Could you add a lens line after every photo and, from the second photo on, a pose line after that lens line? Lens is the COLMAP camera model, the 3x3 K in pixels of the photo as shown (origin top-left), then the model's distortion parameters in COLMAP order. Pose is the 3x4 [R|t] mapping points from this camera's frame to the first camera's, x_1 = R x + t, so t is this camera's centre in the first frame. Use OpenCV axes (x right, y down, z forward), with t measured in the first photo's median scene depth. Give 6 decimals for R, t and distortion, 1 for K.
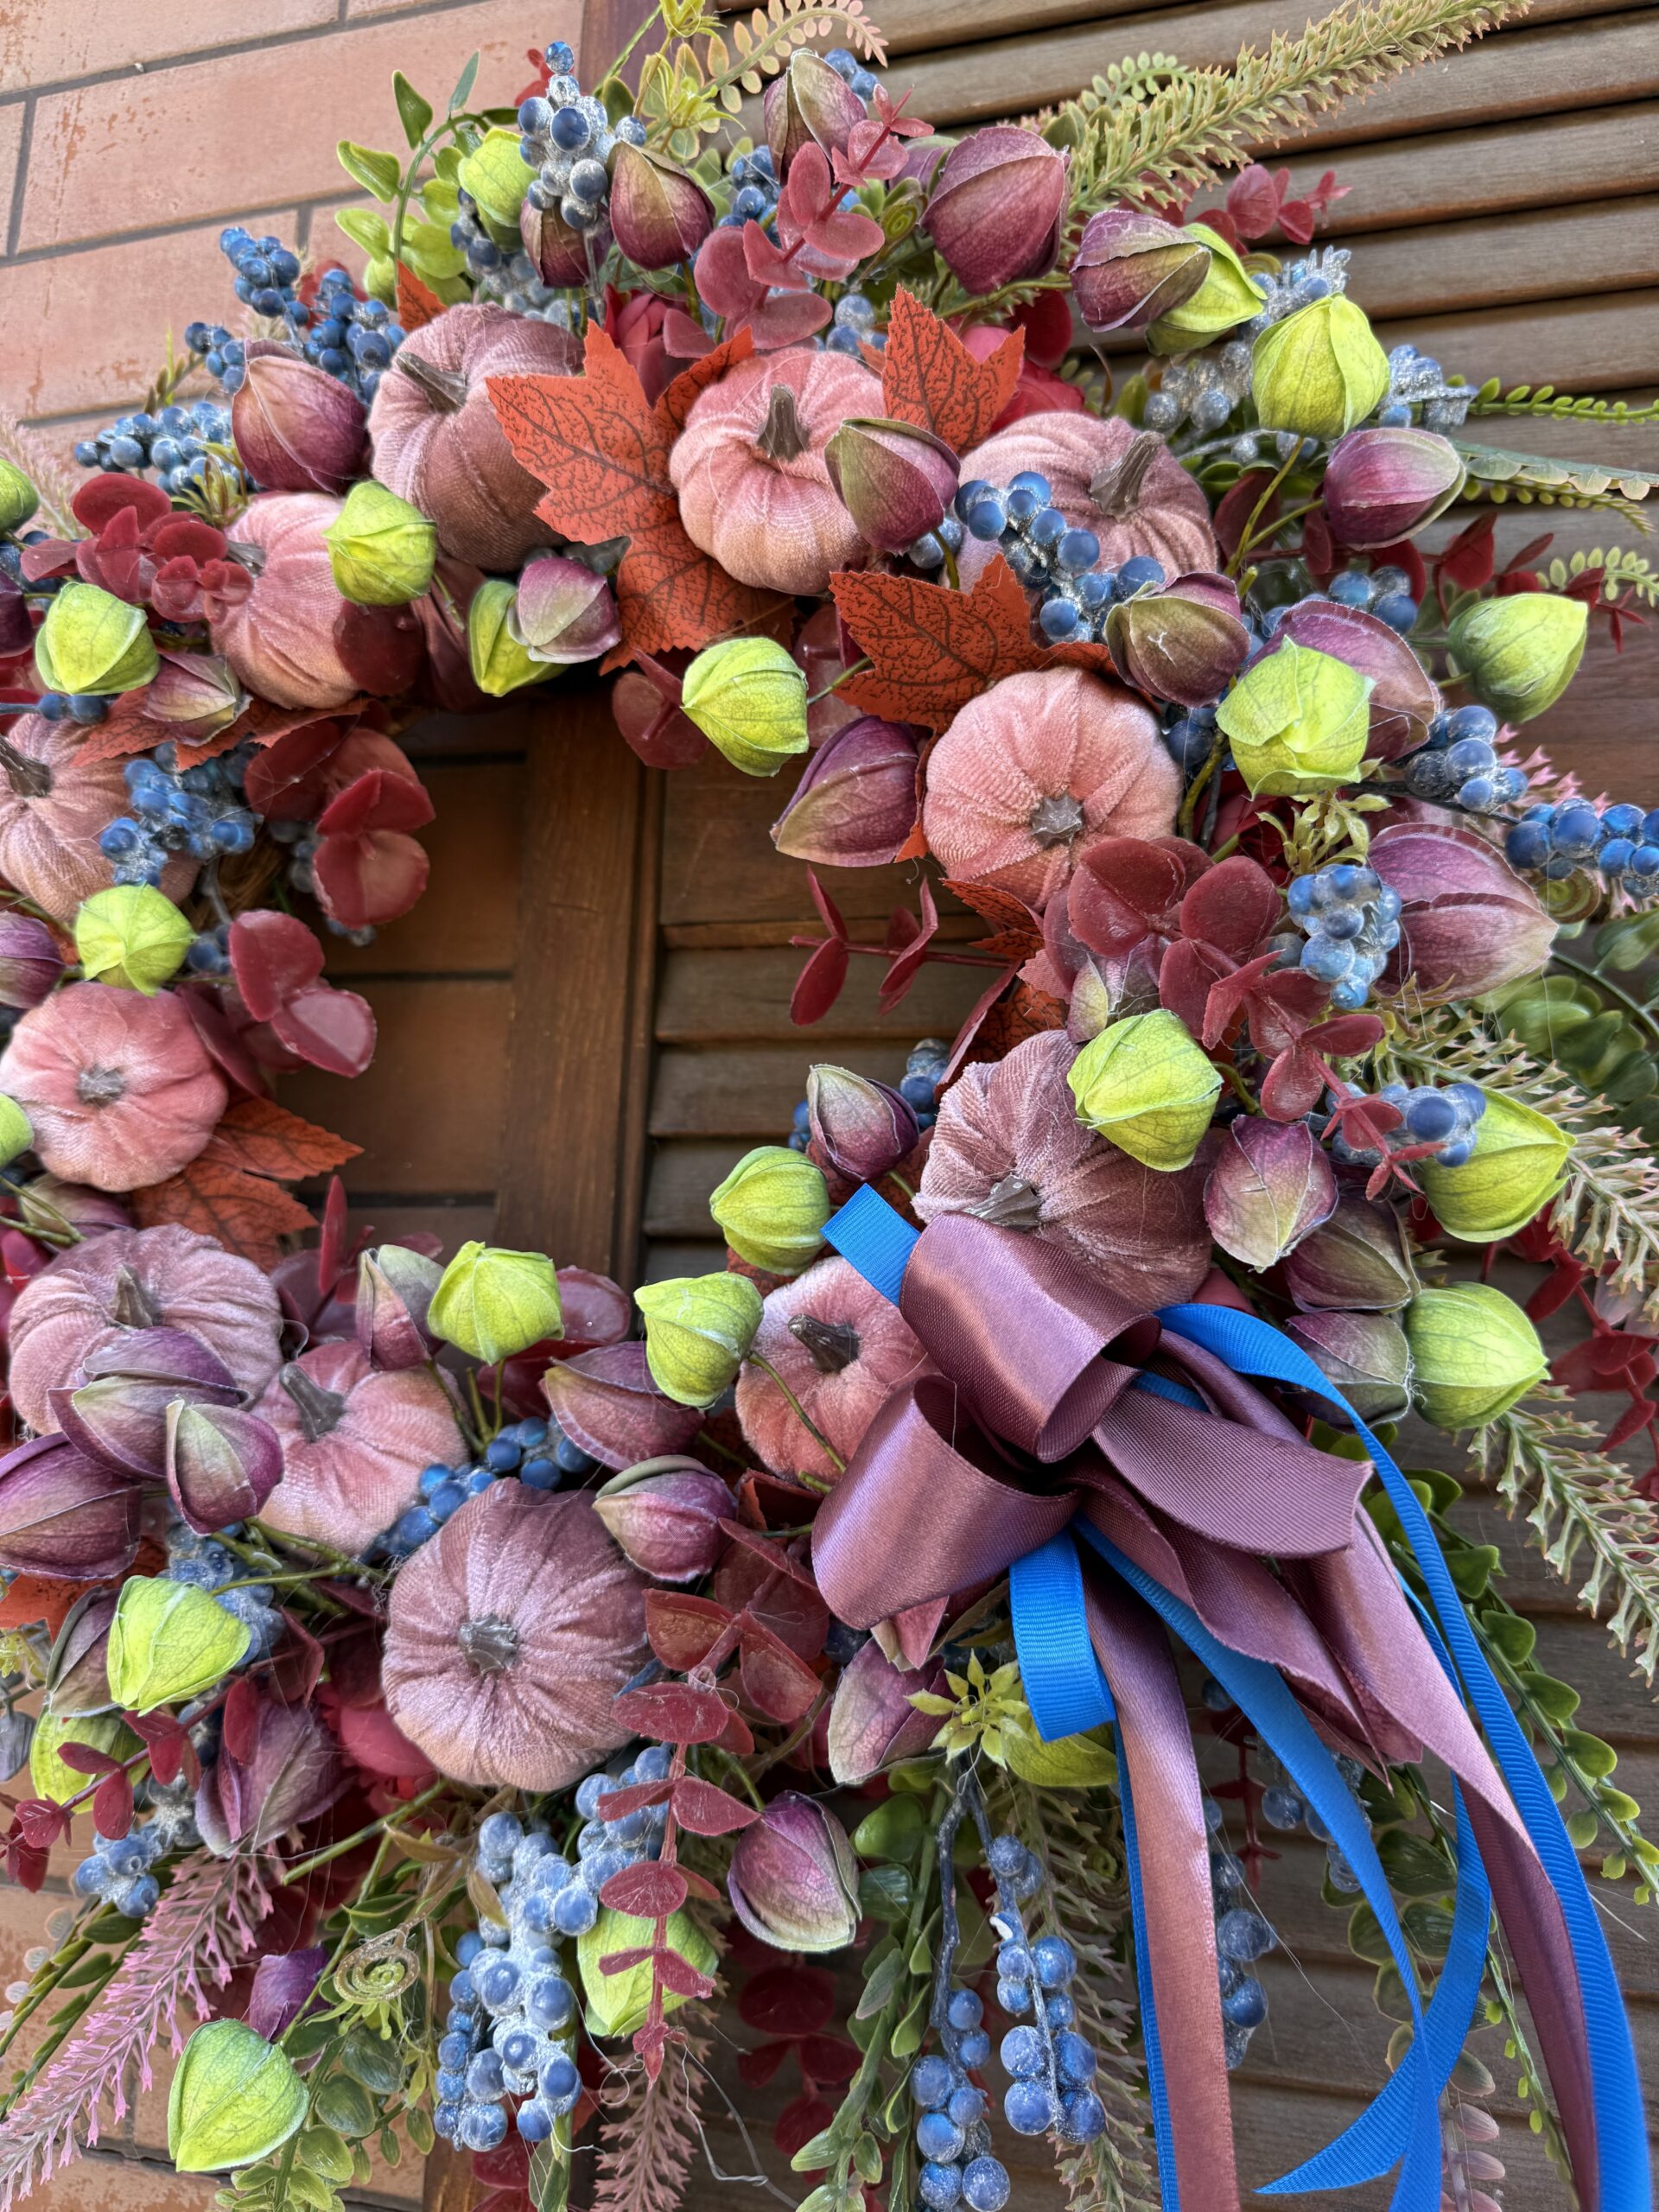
lens RADIAL K [[1548.7, 0, 846.5], [0, 1548.7, 1097.9], [0, 0, 1]] dist [-0.008378, -0.002898]
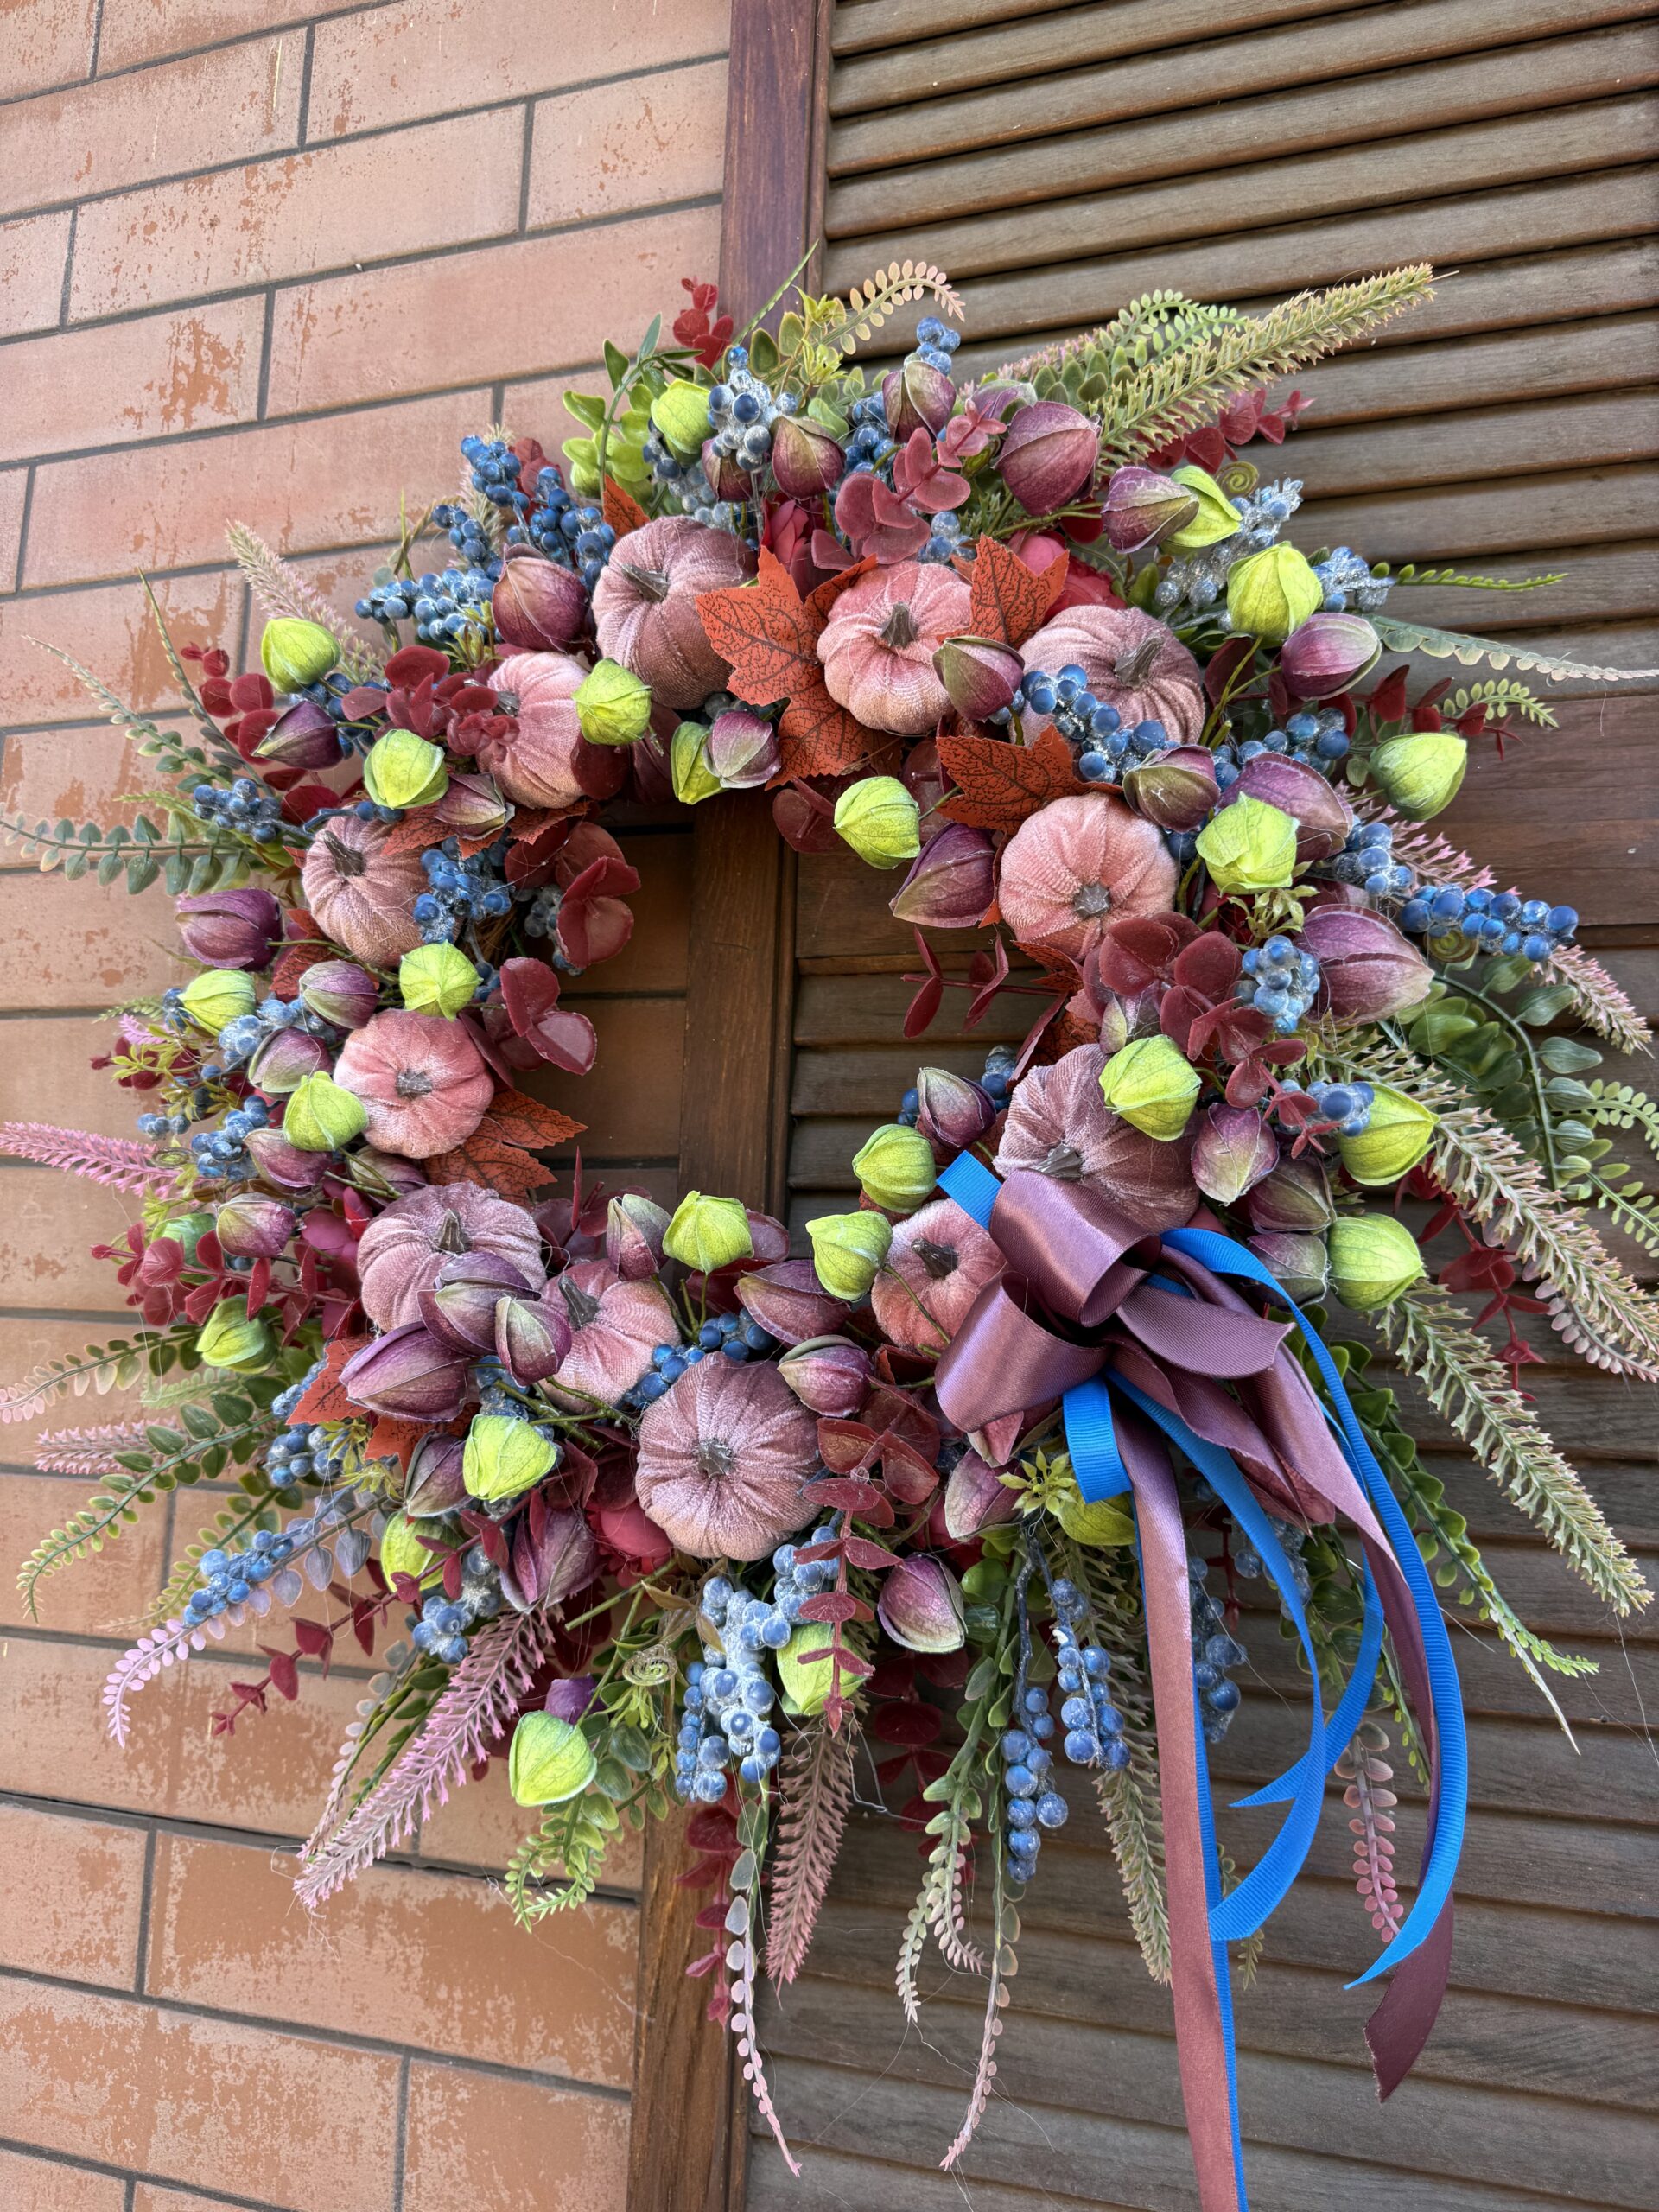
lens RADIAL K [[1548.7, 0, 822.7], [0, 1548.7, 1103.1], [0, 0, 1]] dist [-0.008378, -0.002898]
pose [[0.998976, -0.008700, -0.044396, -0.051951], [0.009917, 0.999579, 0.027263, -0.028780], [0.044140, -0.027675, 0.998642, -0.449879]]
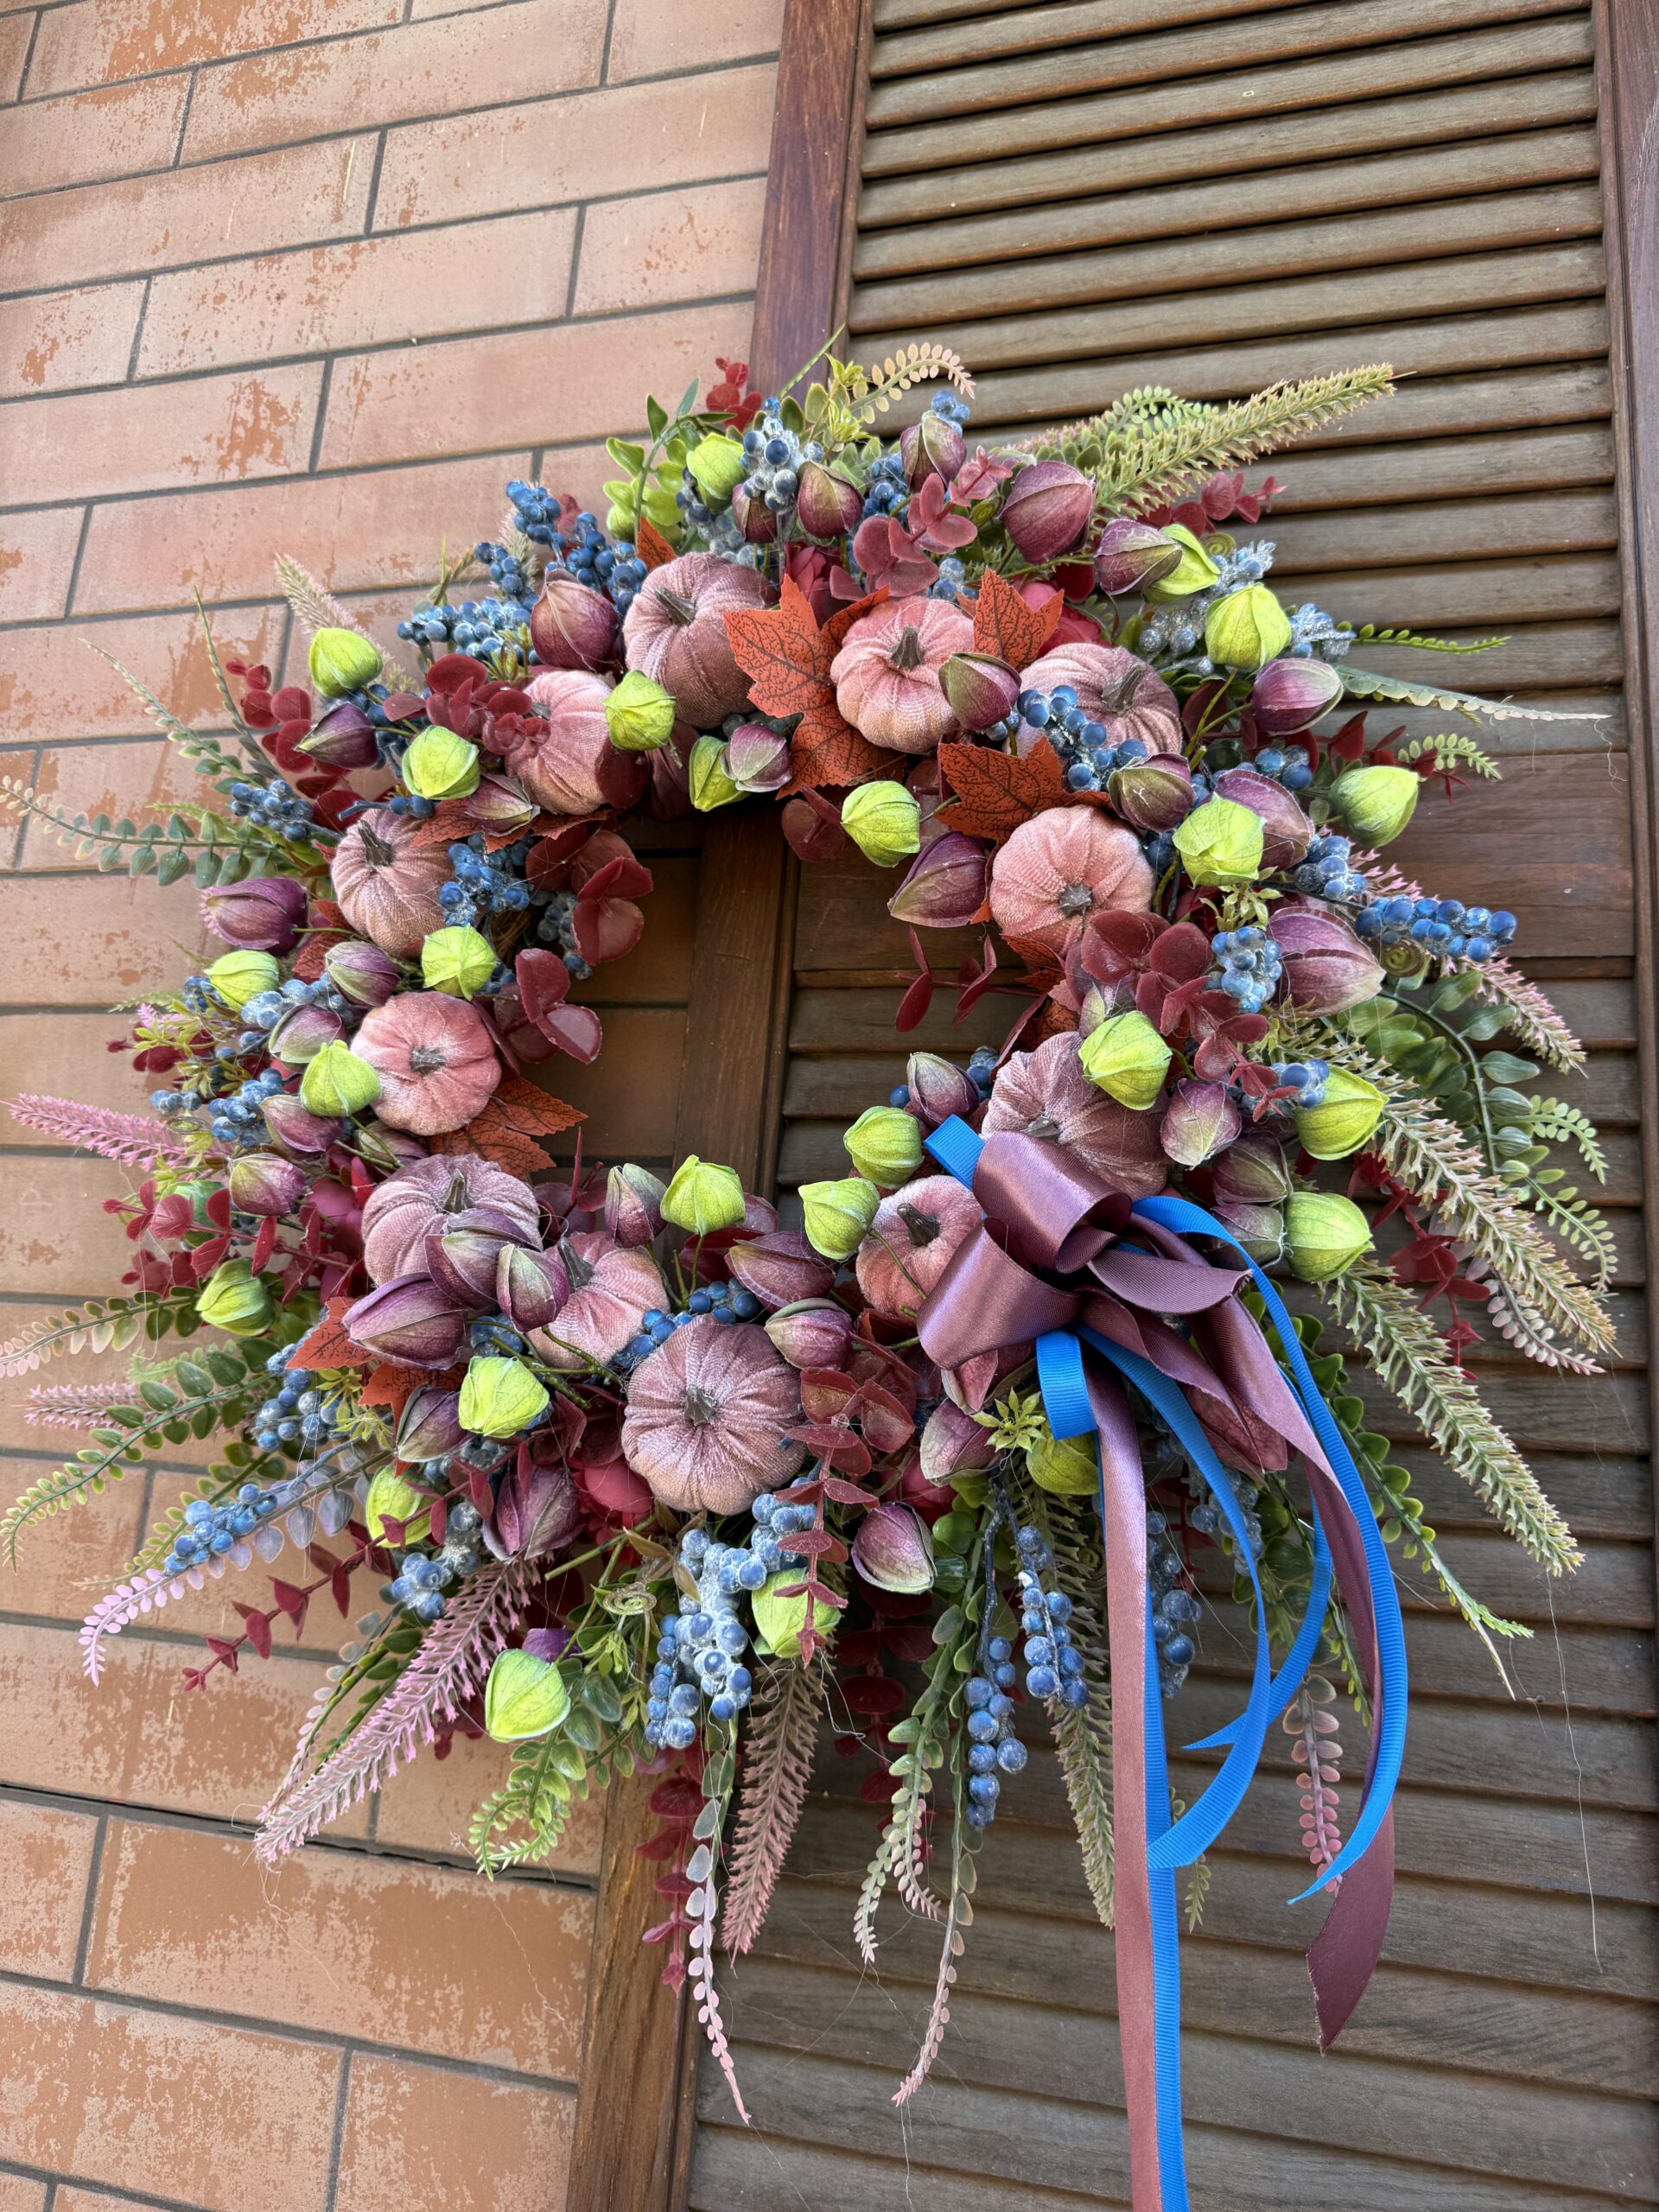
lens RADIAL K [[1548.7, 0, 837.1], [0, 1548.7, 1102.0], [0, 0, 1]] dist [-0.008378, -0.002898]
pose [[0.999338, 0.033218, -0.014809, -0.073461], [-0.034089, 0.997427, -0.063073, 0.128363], [0.012676, 0.063536, 0.997899, -0.540801]]
